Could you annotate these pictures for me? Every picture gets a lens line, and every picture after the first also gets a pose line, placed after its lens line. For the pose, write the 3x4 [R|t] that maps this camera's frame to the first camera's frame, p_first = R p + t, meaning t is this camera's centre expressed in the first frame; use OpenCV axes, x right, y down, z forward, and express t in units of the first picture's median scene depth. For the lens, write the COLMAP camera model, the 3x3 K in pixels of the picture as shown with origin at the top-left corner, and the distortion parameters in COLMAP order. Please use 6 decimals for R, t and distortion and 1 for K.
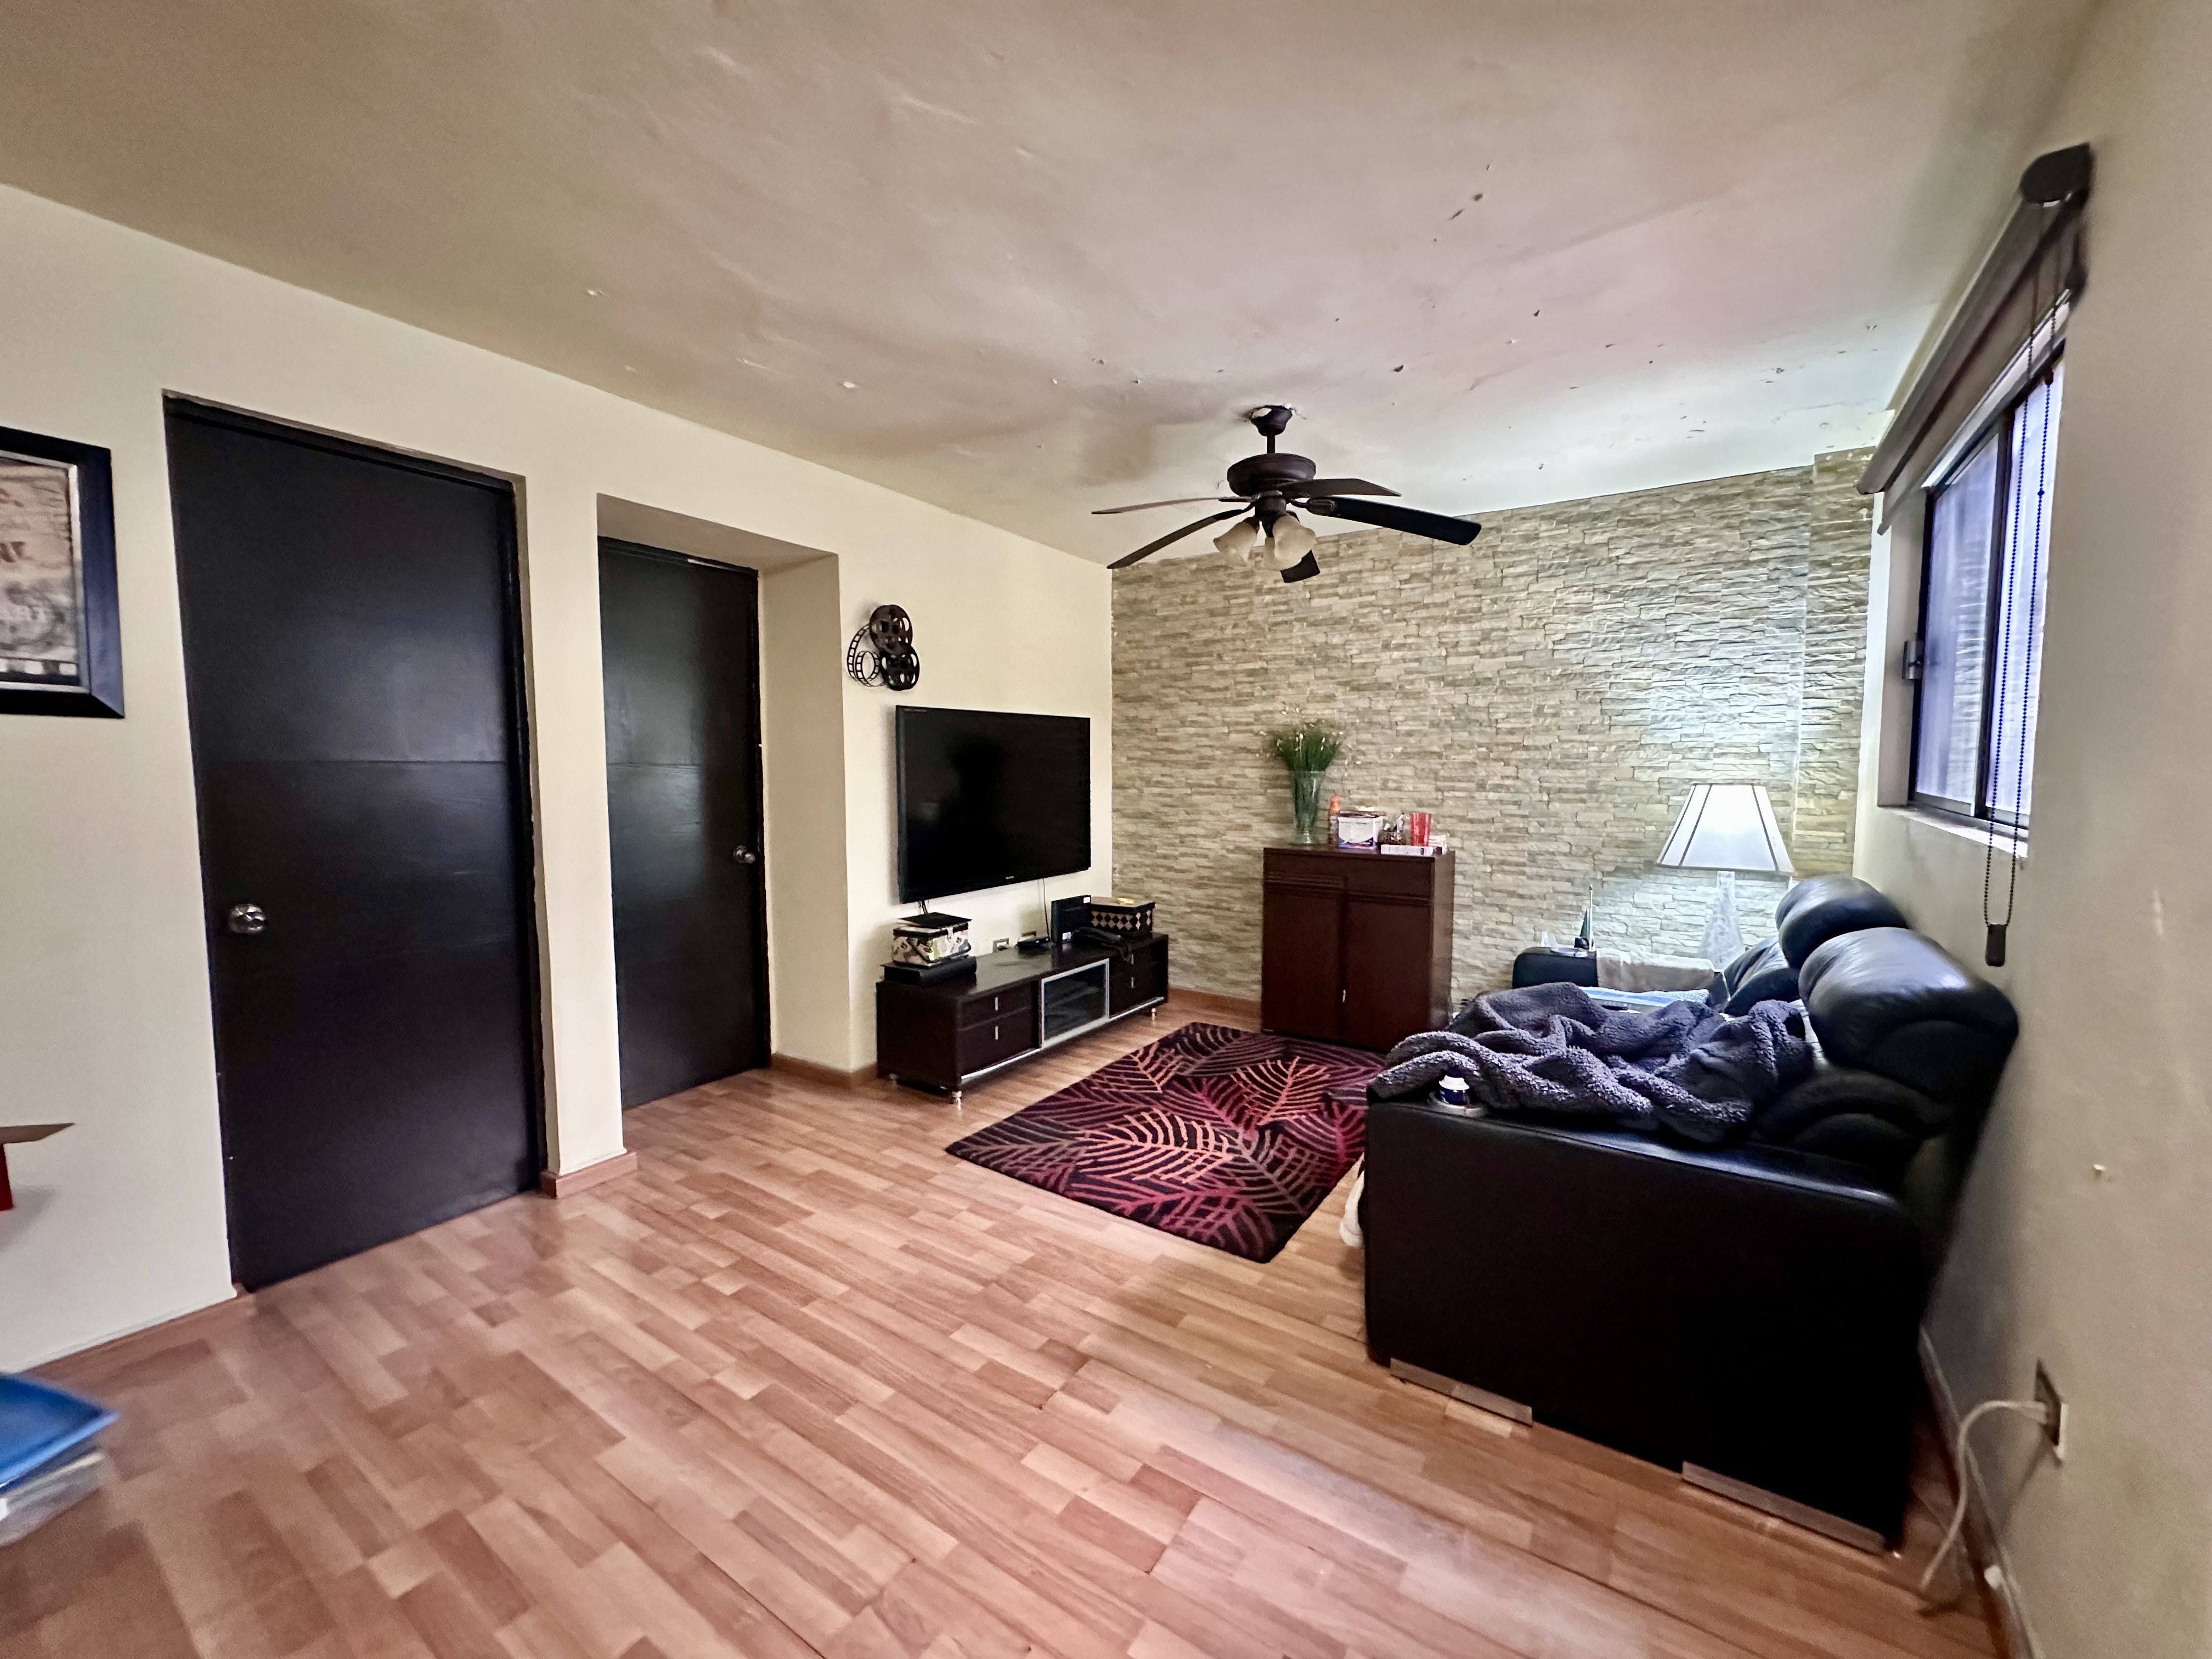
lens RADIAL K [[889.4, 0, 1101.8], [0, 889.4, 830.7], [0, 0, 1]] dist [-0.001347, 0.000371]
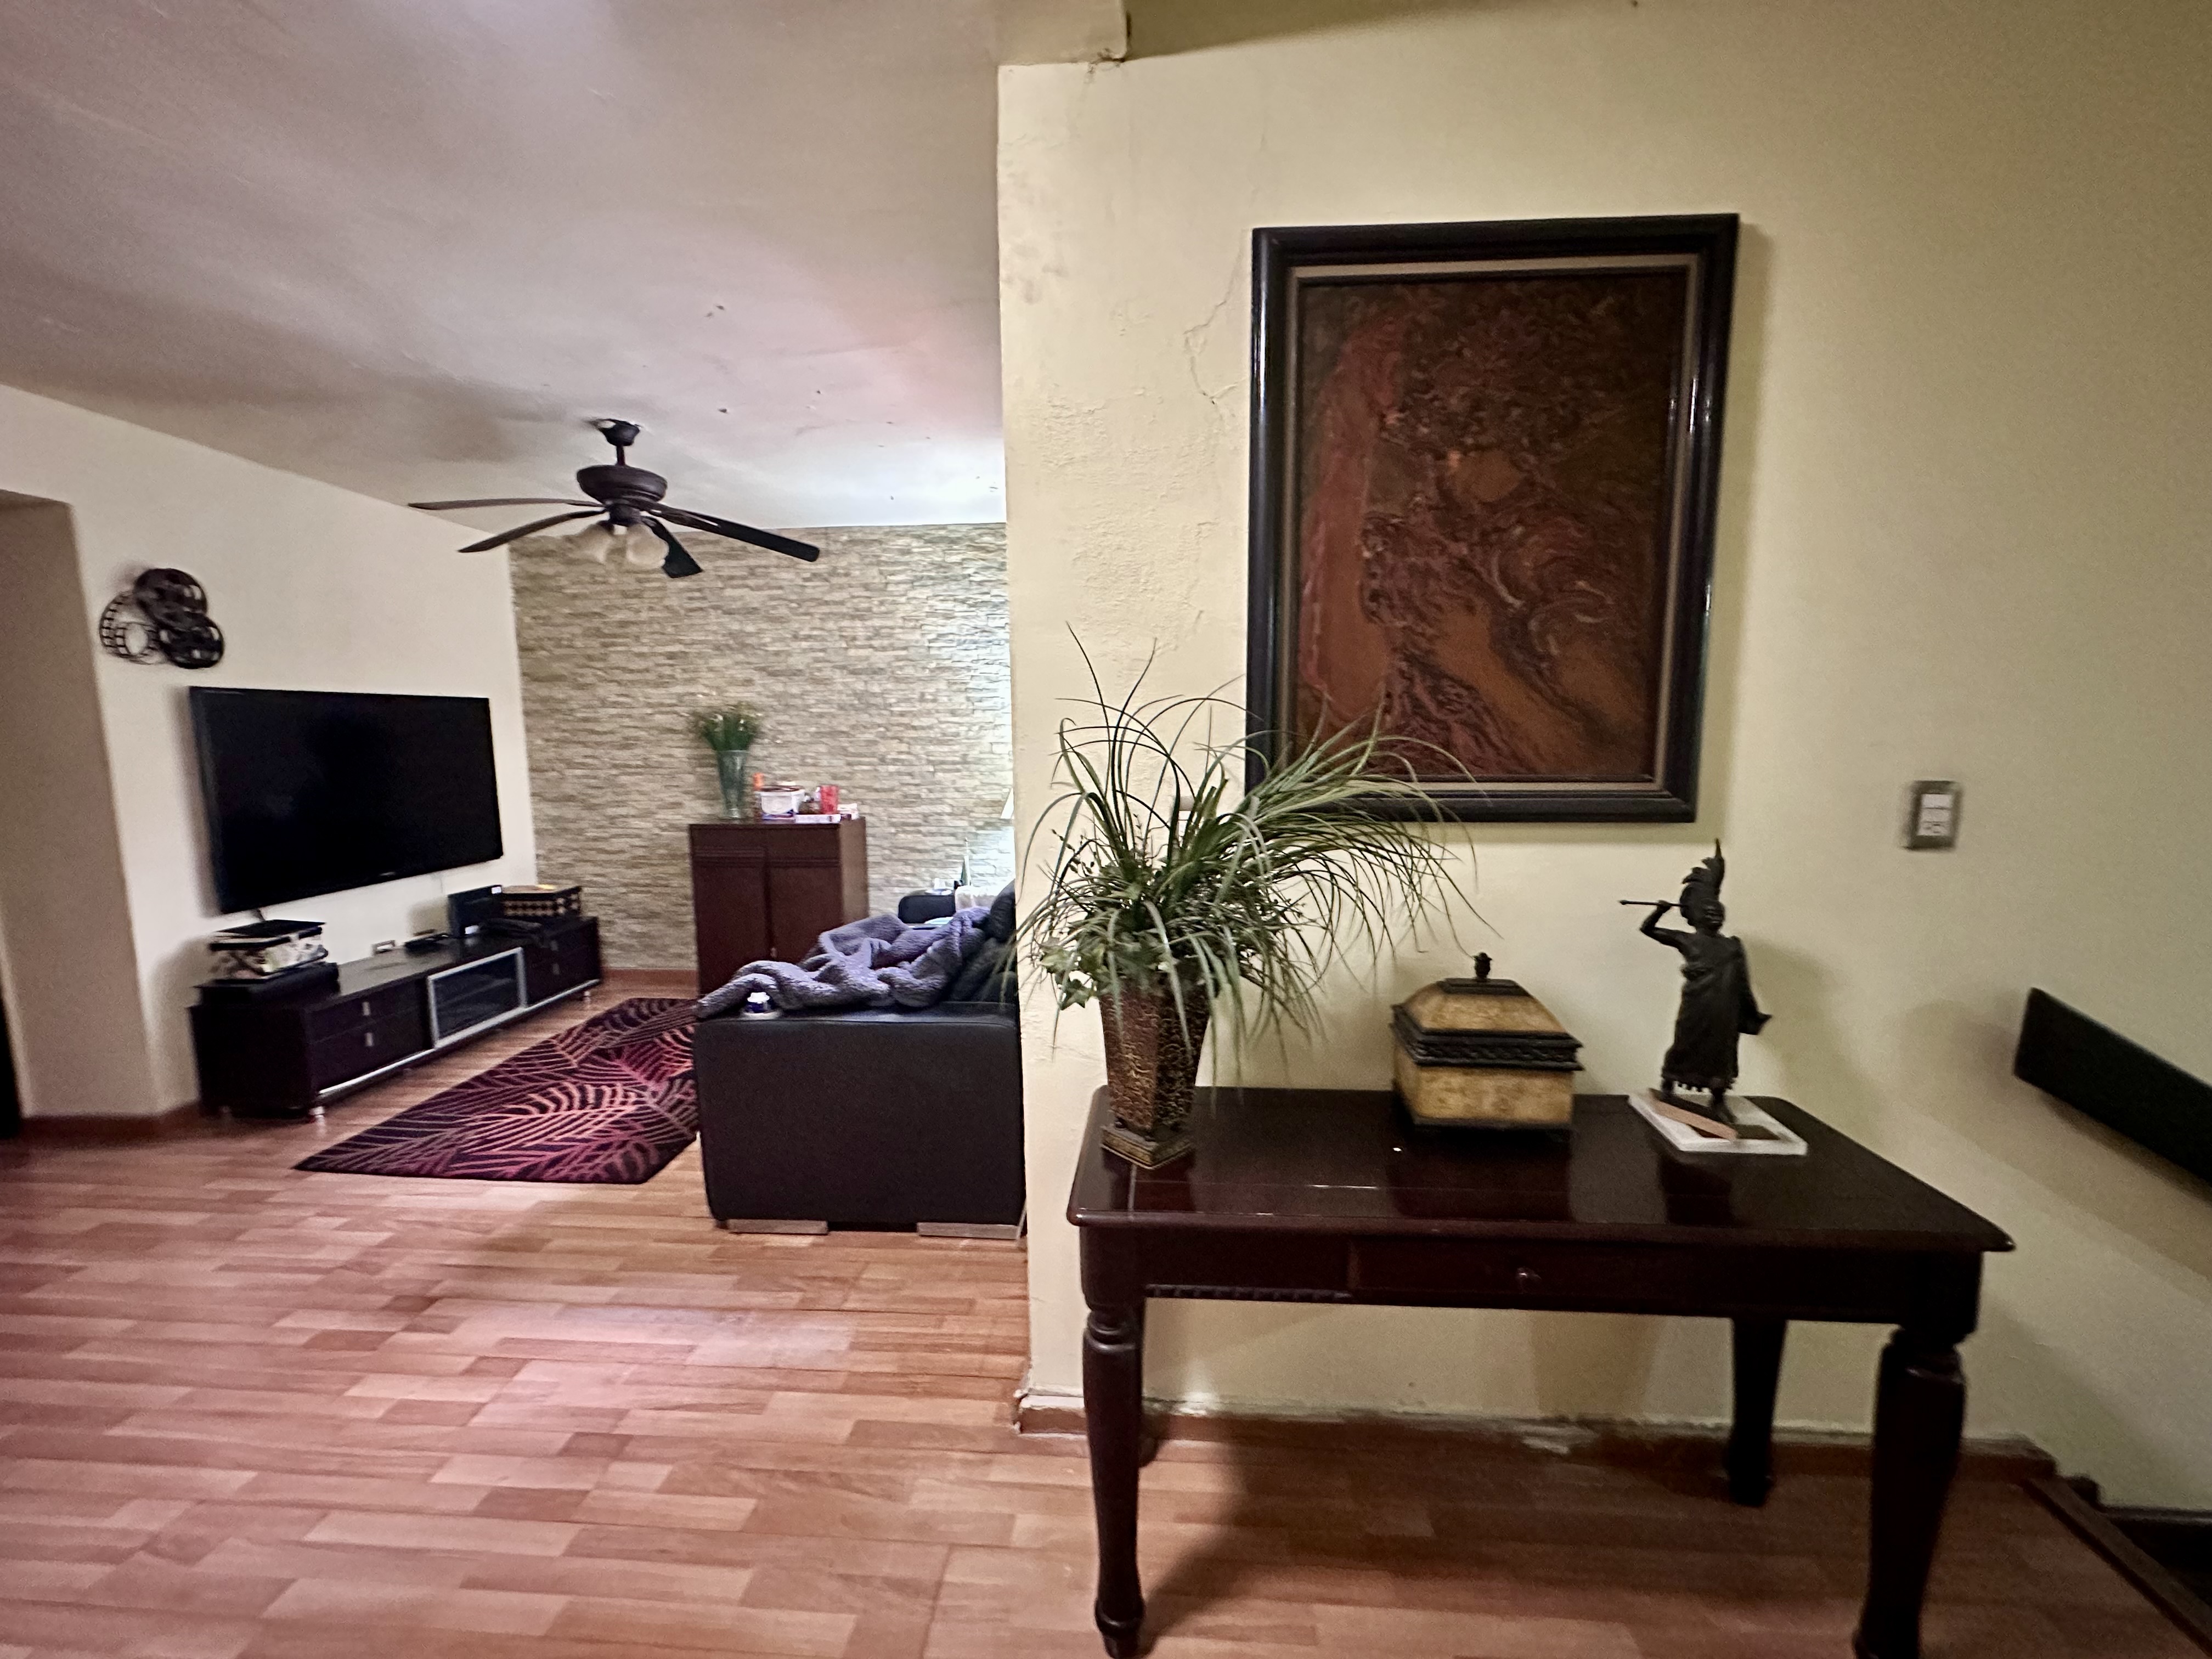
lens RADIAL K [[889.4, 0, 1101.8], [0, 889.4, 830.7], [0, 0, 1]] dist [-0.001347, 0.000371]
pose [[0.868880, -0.066169, 0.490580, 0.103160], [0.049836, 0.997684, 0.046300, 0.002877], [-0.492507, -0.015780, 0.870165, -0.184156]]
